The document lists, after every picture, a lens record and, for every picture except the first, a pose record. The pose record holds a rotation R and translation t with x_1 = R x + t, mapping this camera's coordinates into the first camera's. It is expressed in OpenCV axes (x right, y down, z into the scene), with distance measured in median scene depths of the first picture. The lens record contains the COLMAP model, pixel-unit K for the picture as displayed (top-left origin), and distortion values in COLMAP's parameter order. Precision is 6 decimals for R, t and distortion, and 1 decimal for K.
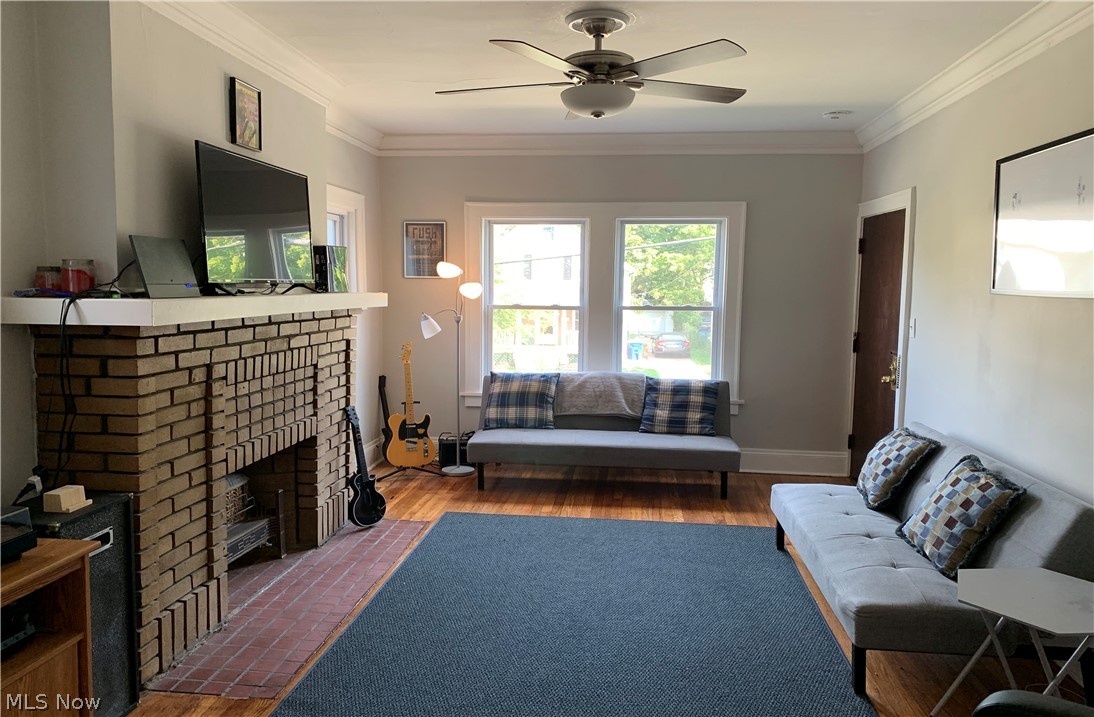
lens RADIAL K [[874.8, 0, 523.1], [0, 874.8, 361.3], [0, 0, 1]] dist [0.103742, -0.227863]
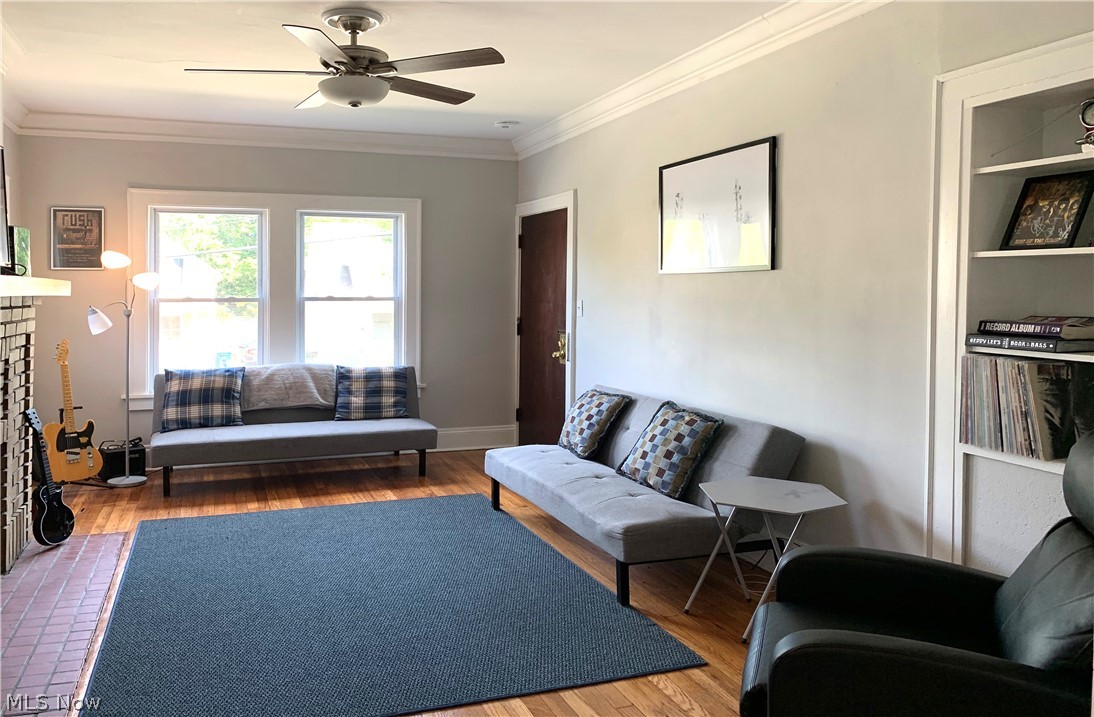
lens RADIAL K [[892.9, 0, 507.7], [0, 892.9, 301.4], [0, 0, 1]] dist [0.110693, -0.249273]
pose [[0.902289, -0.015461, 0.430854, -0.138483], [0.048323, 0.996686, -0.065433, 0.023170], [-0.428414, 0.079860, 0.900046, -0.022829]]
